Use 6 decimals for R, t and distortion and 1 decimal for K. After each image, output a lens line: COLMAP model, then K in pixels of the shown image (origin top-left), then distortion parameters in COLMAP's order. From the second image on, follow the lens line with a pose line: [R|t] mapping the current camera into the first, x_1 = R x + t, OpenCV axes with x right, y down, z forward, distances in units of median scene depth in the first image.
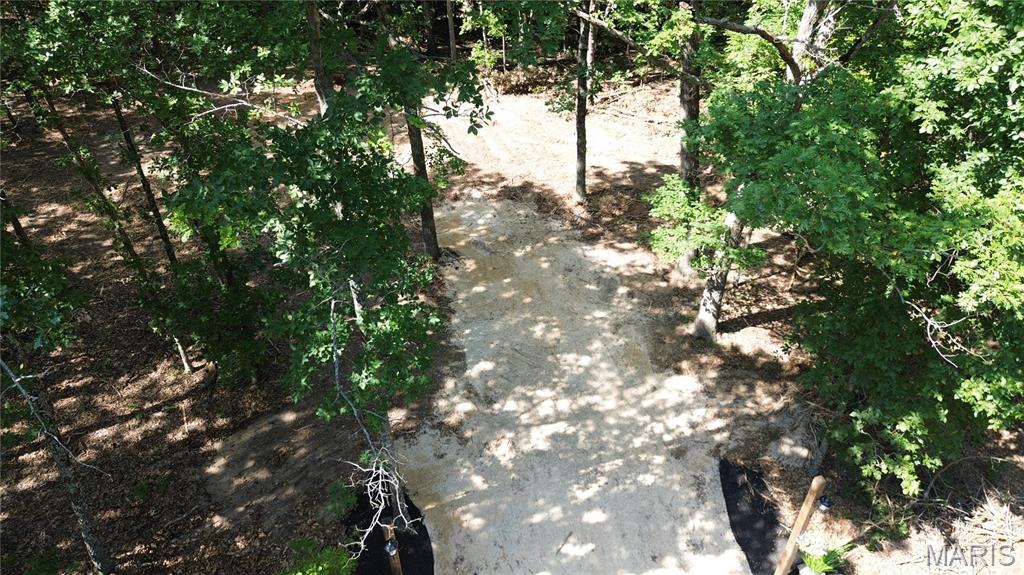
lens RADIAL K [[725.8, 0, 505.2], [0, 725.8, 280.5], [0, 0, 1]] dist [0.051114, -0.046901]
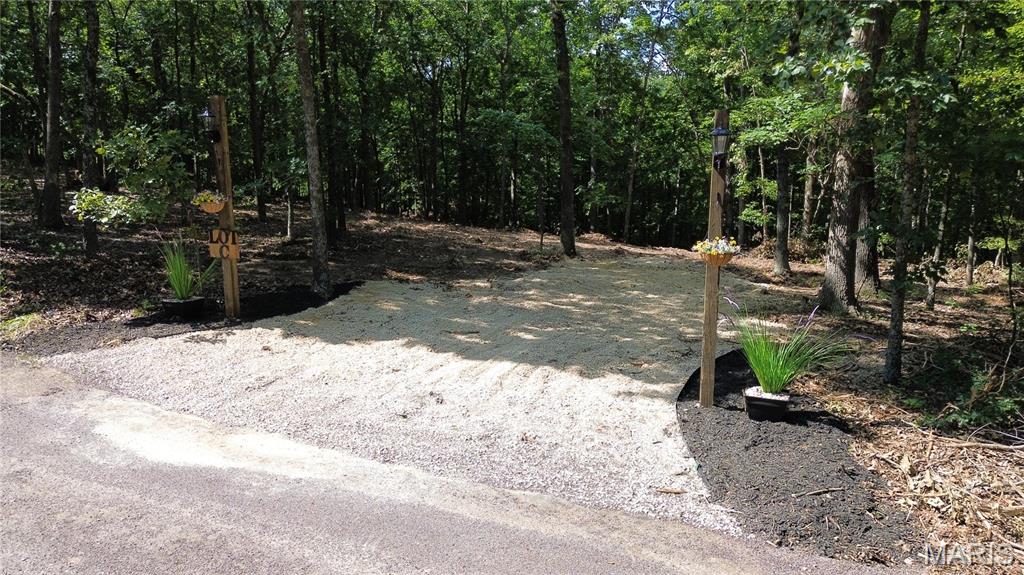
lens RADIAL K [[725.8, 0, 519.6], [0, 725.8, 287.2], [0, 0, 1]] dist [0.051114, -0.046901]
pose [[0.850458, 0.092914, -0.517772, 0.428202], [-0.323884, 0.868079, -0.376215, 0.477940], [0.414512, 0.487653, 0.768358, 0.355282]]
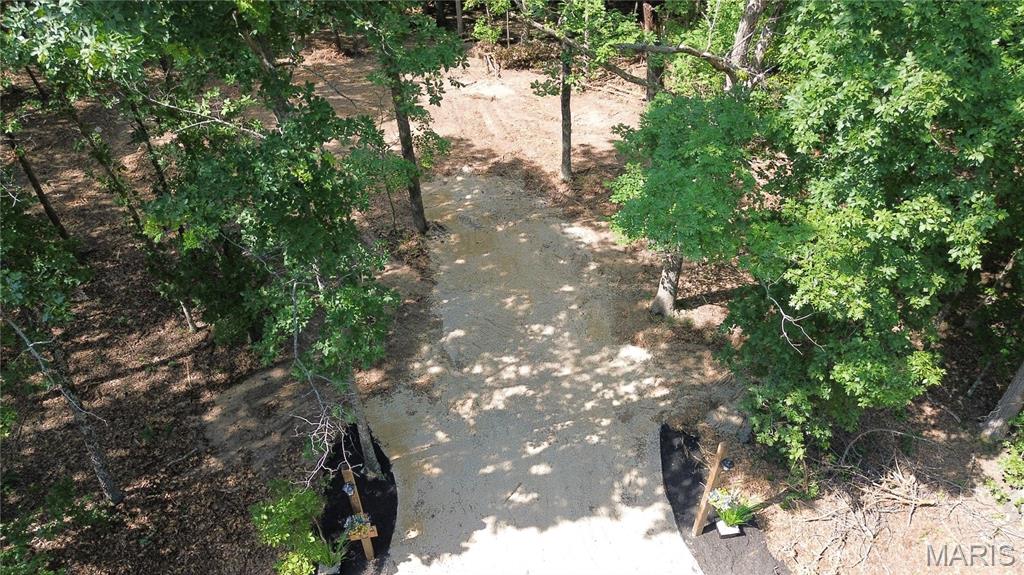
lens RADIAL K [[725.8, 0, 506.2], [0, 725.8, 277.3], [0, 0, 1]] dist [0.051114, -0.046901]
pose [[0.999135, 0.027790, -0.030931, 0.080972], [-0.026168, 0.998323, 0.051642, -0.028136], [0.032314, -0.050788, 0.998187, -0.099316]]
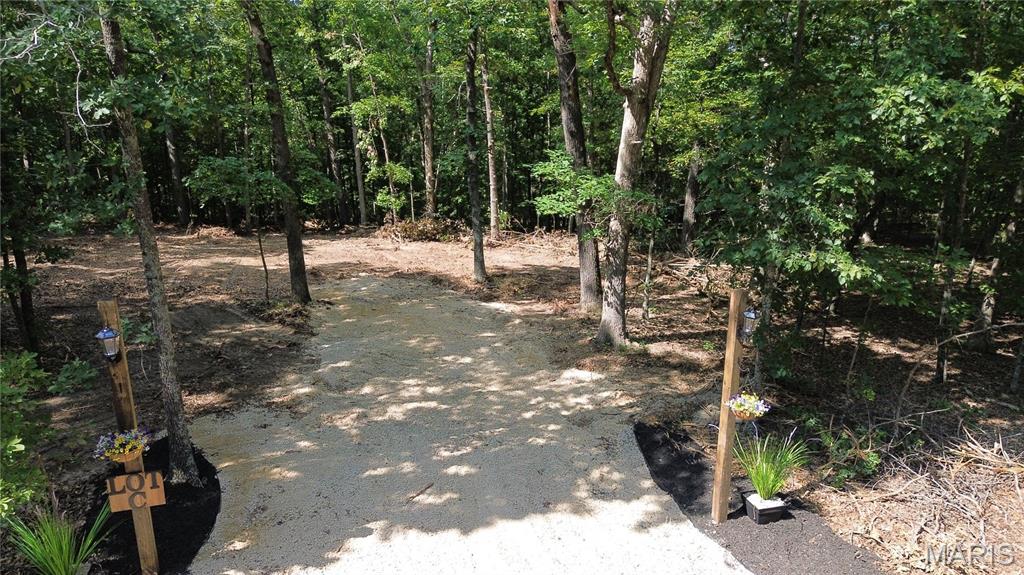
lens RADIAL K [[725.8, 0, 505.1], [0, 725.8, 292.8], [0, 0, 1]] dist [0.051114, -0.046901]
pose [[0.996632, -0.018303, 0.079939, 0.094216], [0.046451, 0.929318, -0.366348, 0.366302], [-0.067584, 0.368827, 0.927038, 0.225788]]
